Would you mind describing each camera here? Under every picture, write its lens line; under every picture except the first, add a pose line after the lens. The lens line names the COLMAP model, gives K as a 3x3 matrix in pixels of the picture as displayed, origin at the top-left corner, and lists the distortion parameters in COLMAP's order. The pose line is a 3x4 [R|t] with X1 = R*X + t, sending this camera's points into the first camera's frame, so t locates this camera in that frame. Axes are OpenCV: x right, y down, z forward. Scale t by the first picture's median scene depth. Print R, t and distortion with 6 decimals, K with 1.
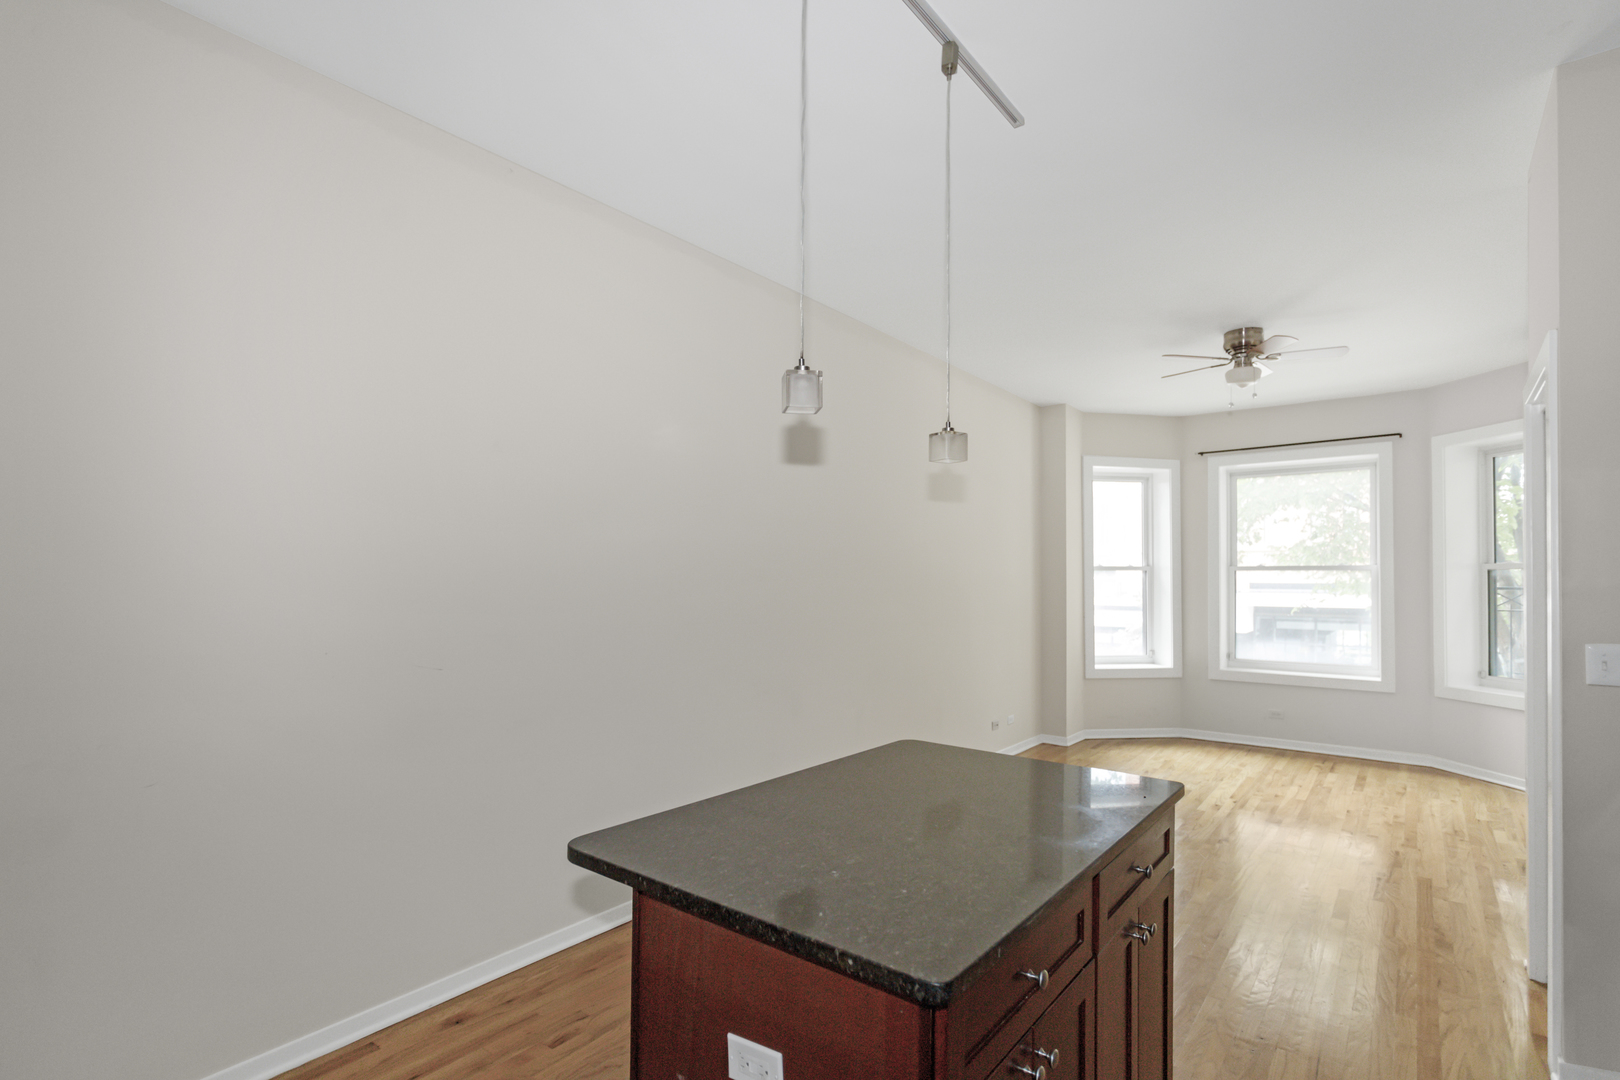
lens RADIAL K [[781.1, 0, 818.3], [0, 781.1, 561.3], [0, 0, 1]] dist [-0.003550, 0.003105]
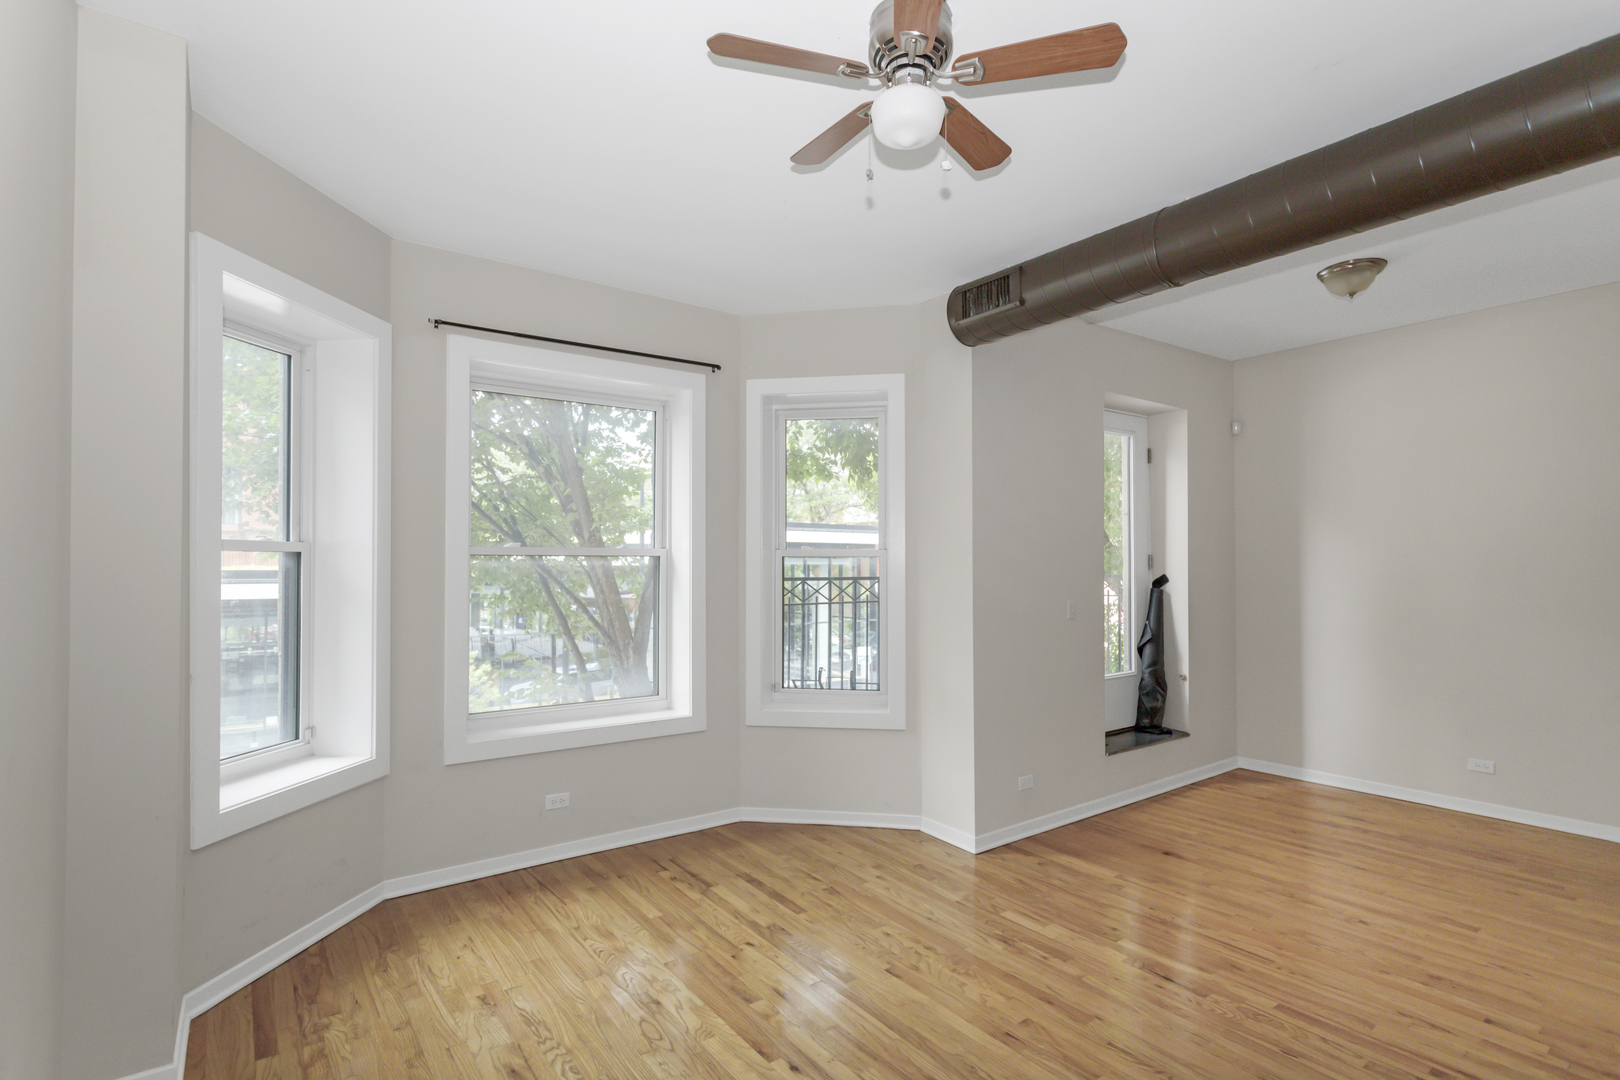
lens RADIAL K [[781.1, 0, 809.5], [0, 781.1, 547.4], [0, 0, 1]] dist [-0.003550, 0.003105]
pose [[0.278946, 0.015147, 0.960187, 0.104202], [-0.015850, 0.999812, -0.011168, 0.013732], [-0.960176, -0.012104, 0.279134, 0.894849]]
